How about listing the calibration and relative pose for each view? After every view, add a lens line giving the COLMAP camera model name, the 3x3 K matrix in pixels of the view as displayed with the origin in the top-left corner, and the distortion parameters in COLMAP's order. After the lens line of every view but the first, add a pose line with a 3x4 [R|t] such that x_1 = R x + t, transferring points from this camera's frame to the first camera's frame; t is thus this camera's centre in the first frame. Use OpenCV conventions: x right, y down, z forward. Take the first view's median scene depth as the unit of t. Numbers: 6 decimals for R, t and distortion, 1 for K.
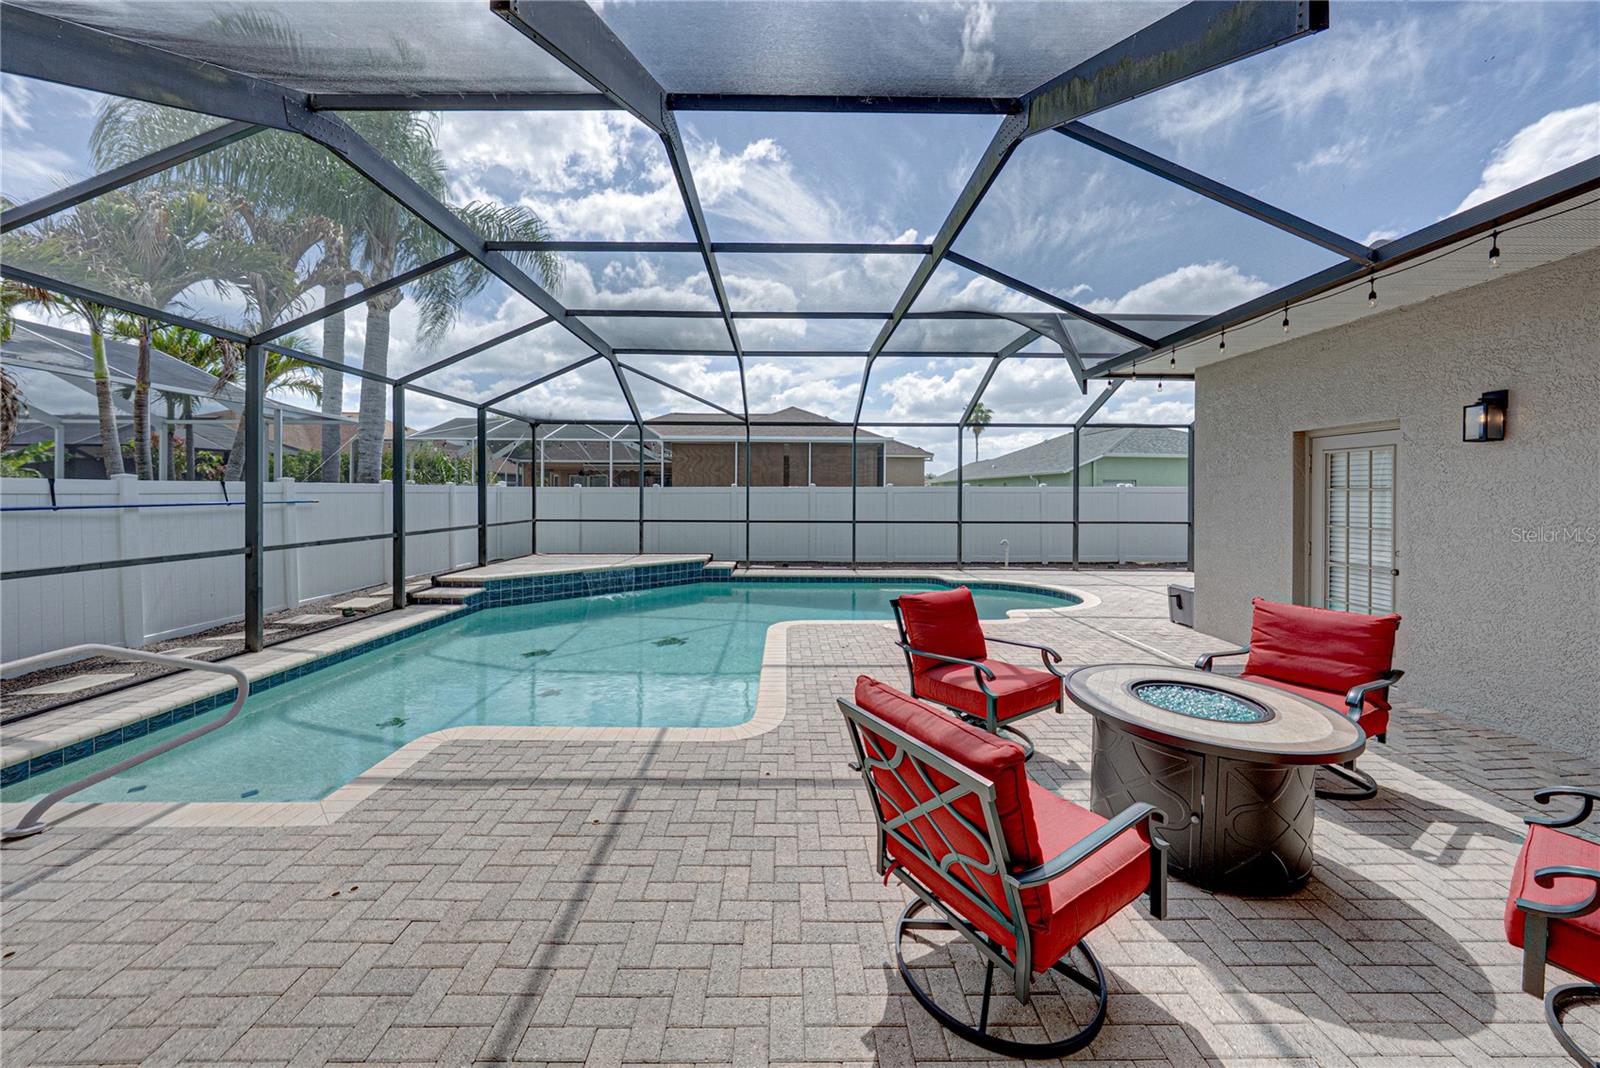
lens RADIAL K [[587.6, 0, 798.0], [0, 587.6, 496.3], [0, 0, 1]] dist [-0.007269, 0.000201]
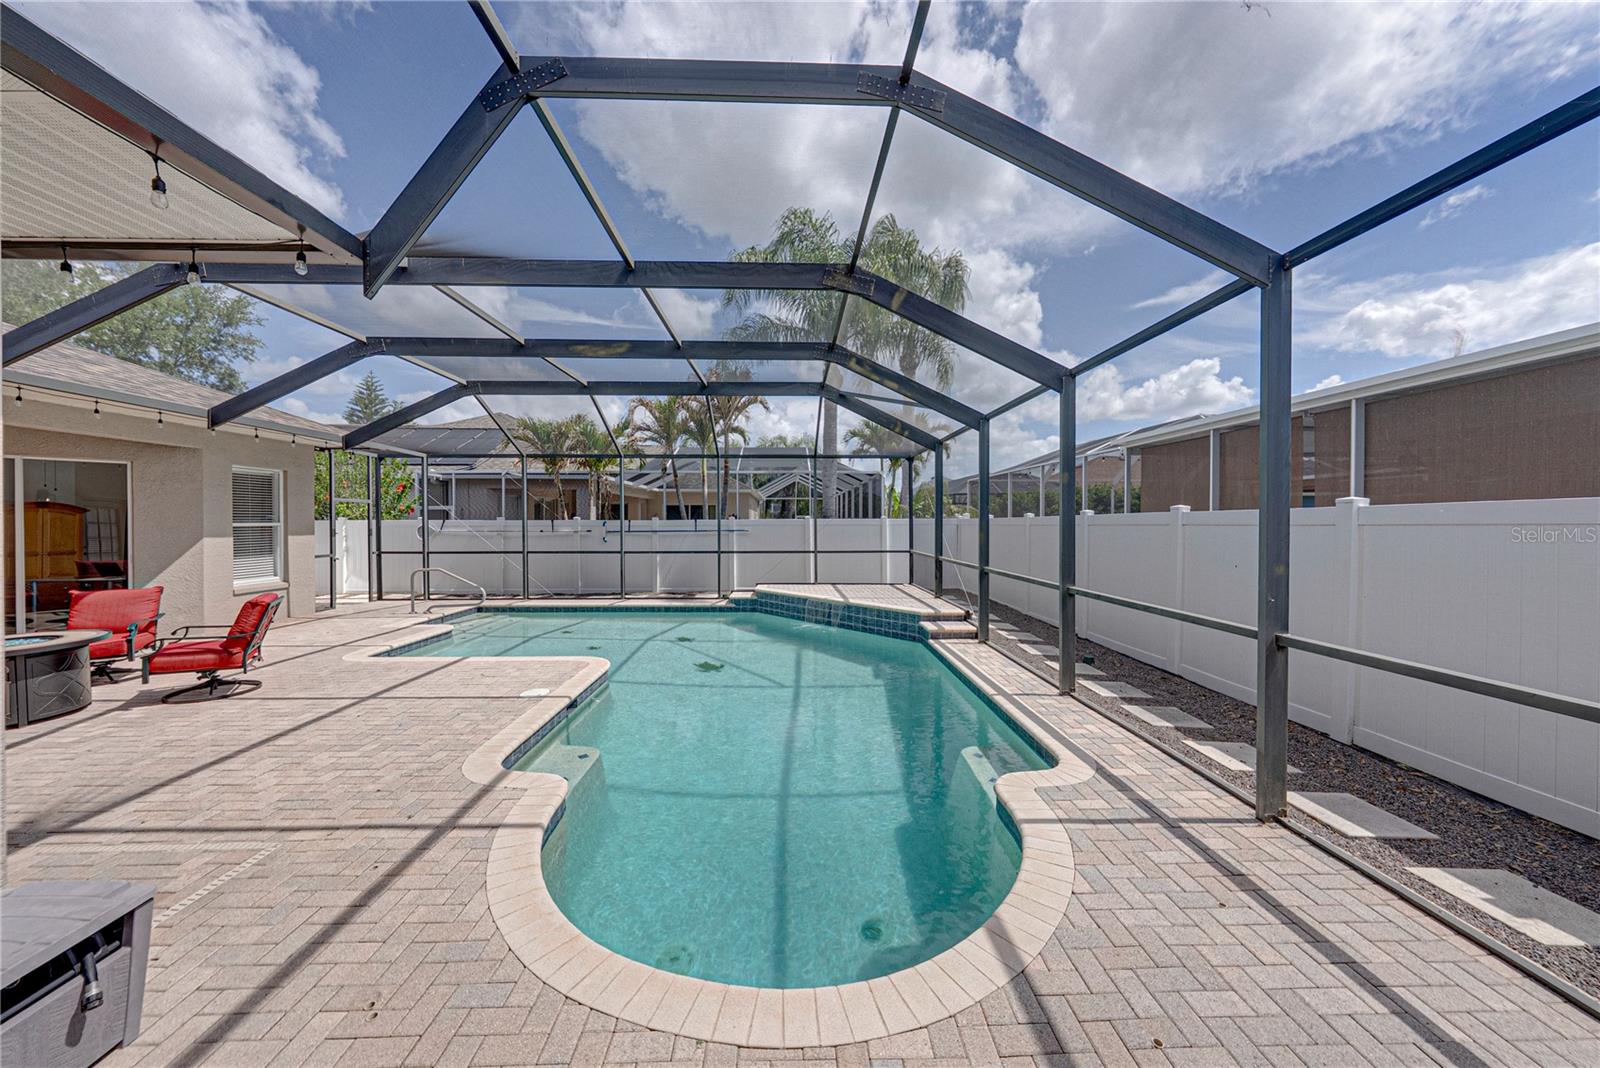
lens RADIAL K [[553.8, 0, 778.9], [0, 553.8, 526.2], [0, 0, 1]] dist [0.008806, 0.000107]
pose [[-0.016330, 0.005943, -0.999849, 0.728552], [-0.002239, 0.999980, 0.005980, -0.012004], [0.999864, 0.002336, -0.016316, 1.069376]]
